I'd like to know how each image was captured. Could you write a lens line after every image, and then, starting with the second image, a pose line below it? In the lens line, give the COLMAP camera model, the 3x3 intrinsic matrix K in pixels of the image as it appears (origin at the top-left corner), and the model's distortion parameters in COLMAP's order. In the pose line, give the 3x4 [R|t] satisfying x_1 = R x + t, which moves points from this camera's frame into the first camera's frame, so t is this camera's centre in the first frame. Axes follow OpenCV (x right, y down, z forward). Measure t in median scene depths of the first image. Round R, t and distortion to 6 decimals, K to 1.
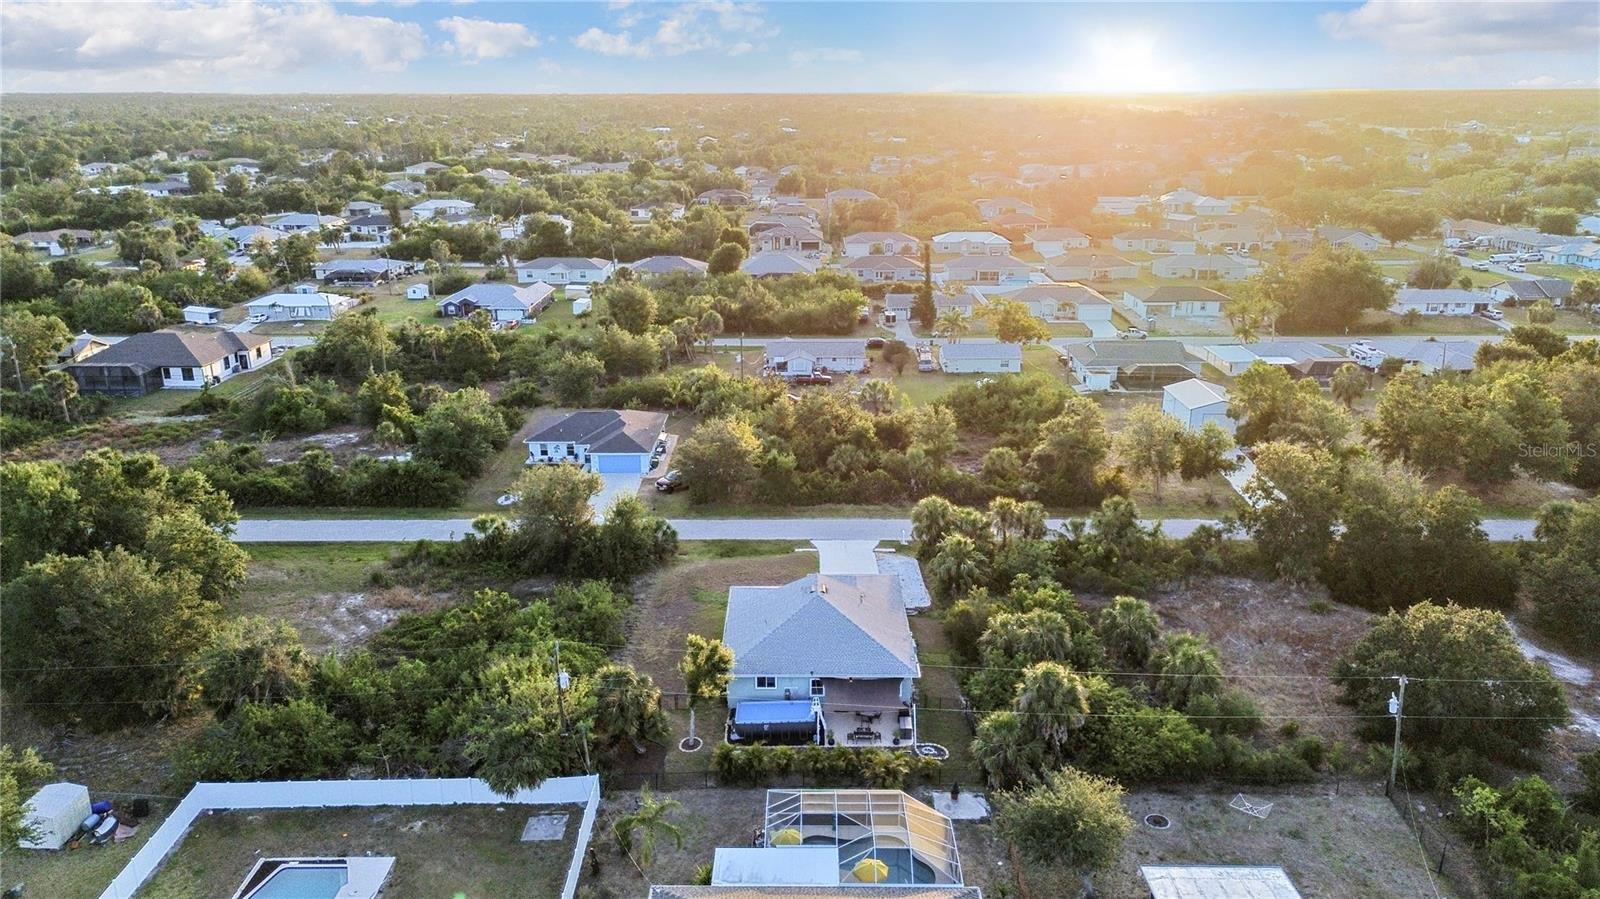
lens RADIAL K [[1175.1, 0, 800.0], [0, 1175.1, 449.5], [0, 0, 1]] dist [0.033861, -0.007700]
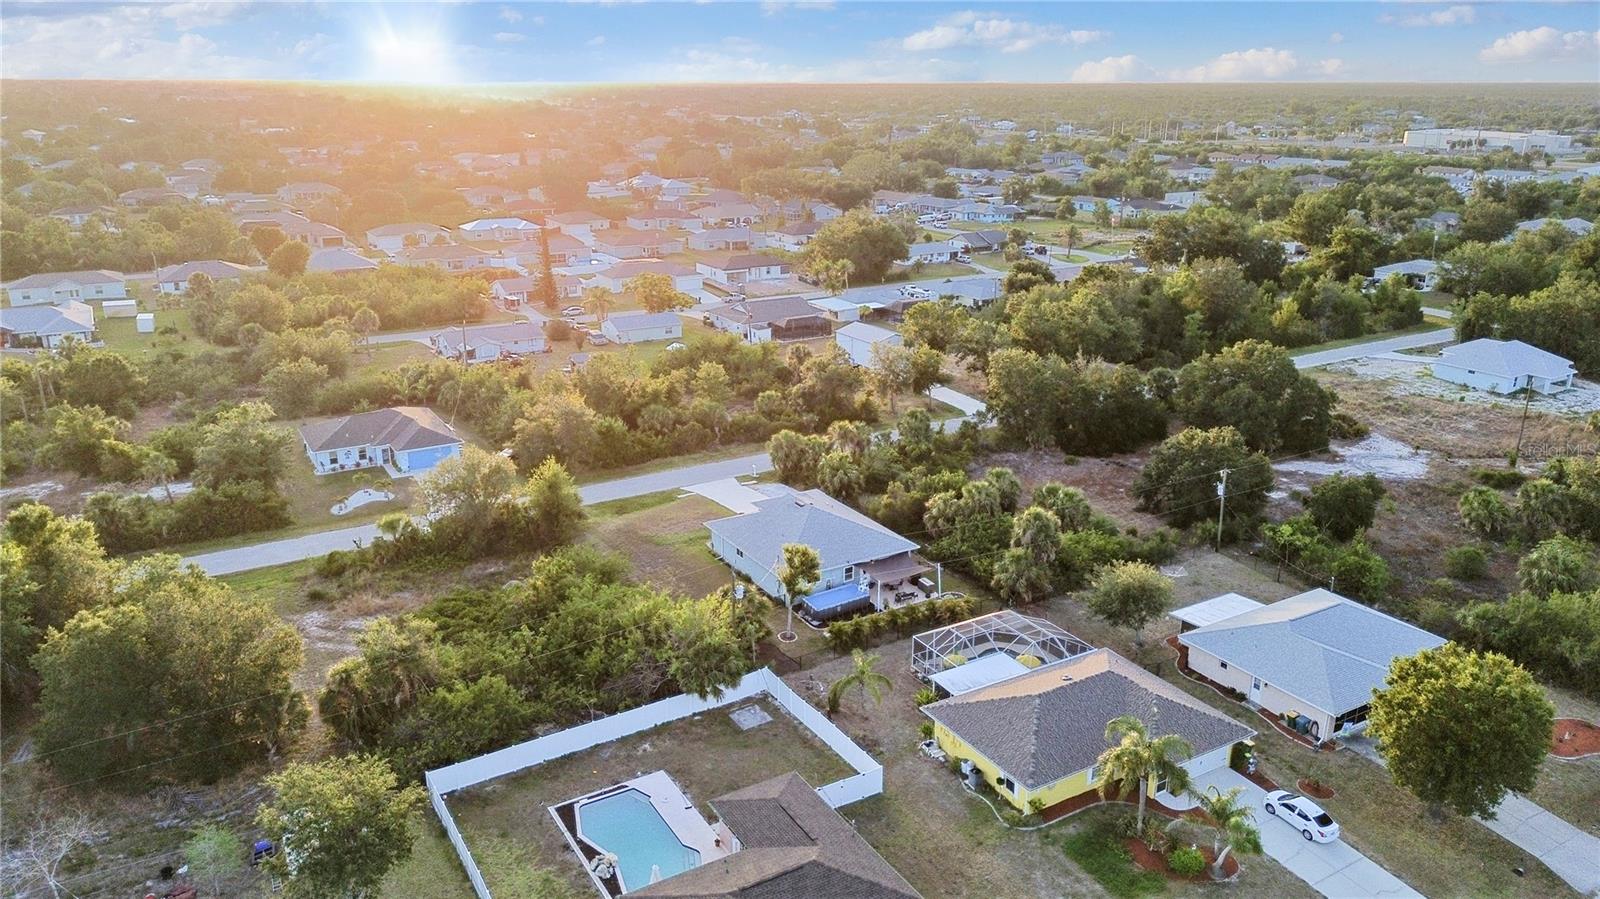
lens RADIAL K [[1191.0, 0, 789.9], [0, 1191.0, 482.4], [0, 0, 1]] dist [0.100645, -0.144776]
pose [[0.845185, -0.166605, 0.507844, -0.402545], [0.152699, 0.985841, 0.069287, 0.008605], [-0.512197, 0.018987, 0.858658, -0.020387]]
